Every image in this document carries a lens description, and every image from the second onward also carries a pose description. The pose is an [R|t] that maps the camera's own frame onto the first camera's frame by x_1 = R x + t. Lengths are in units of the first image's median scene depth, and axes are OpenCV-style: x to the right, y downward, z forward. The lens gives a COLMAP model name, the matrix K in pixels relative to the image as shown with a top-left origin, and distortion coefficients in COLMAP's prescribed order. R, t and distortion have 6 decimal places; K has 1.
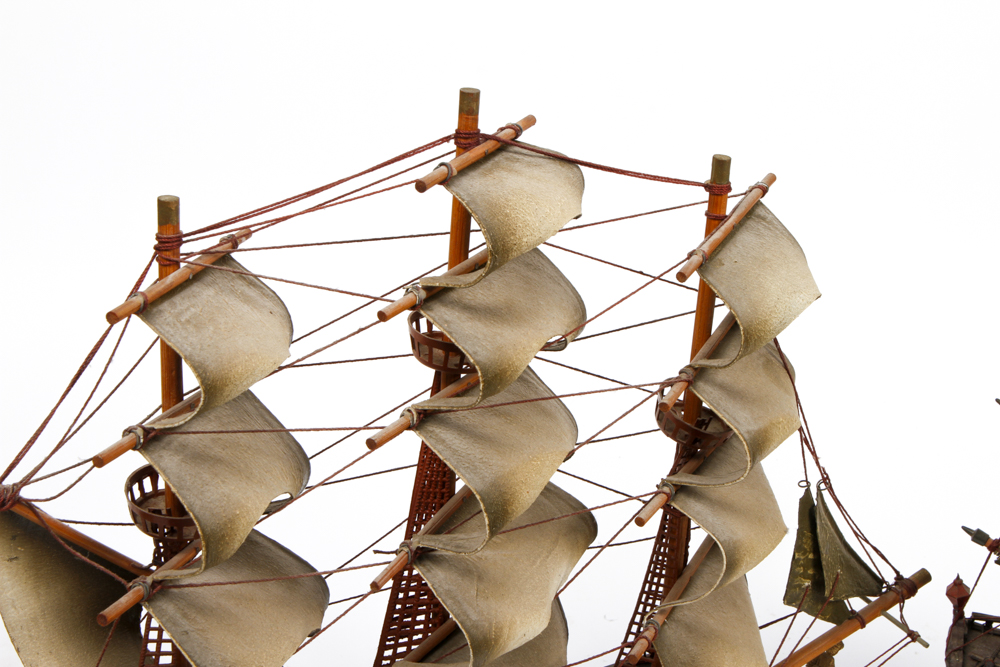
lens RADIAL K [[1602.9, 0, 497.6], [0, 1602.9, 333.2], [0, 0, 1]] dist [-0.049655, 0.000000]
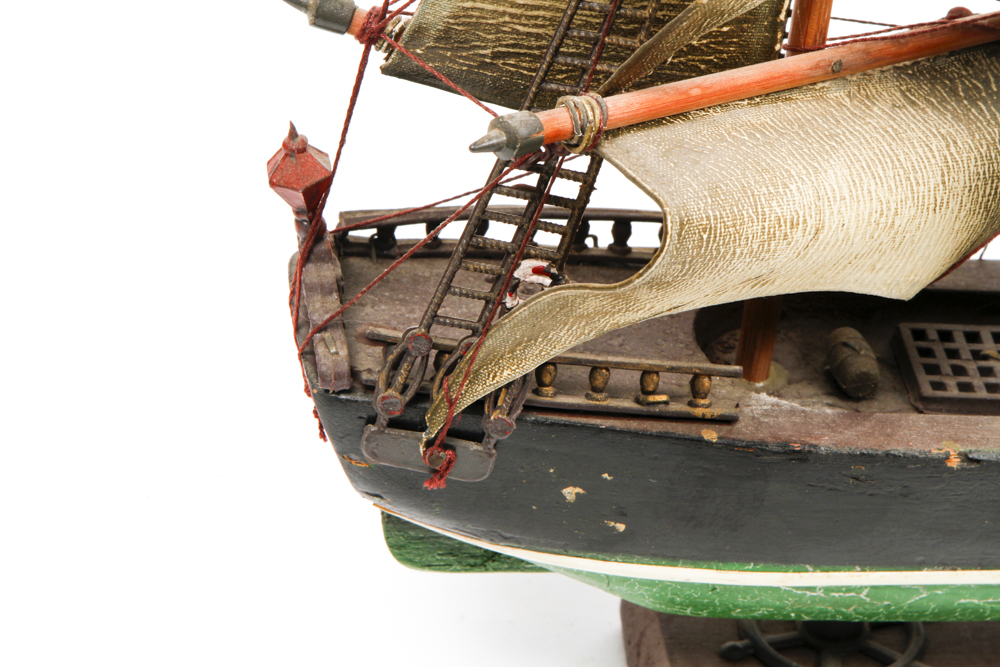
lens RADIAL K [[3223.4, 0, 501.2], [0, 3223.4, 327.0], [0, 0, 1]] dist [0.291950, 0.000000]
pose [[0.905578, -0.238077, 0.351066, 0.075107], [0.160709, 0.958504, 0.235463, 0.035663], [-0.392557, -0.156811, 0.906261, 0.368752]]
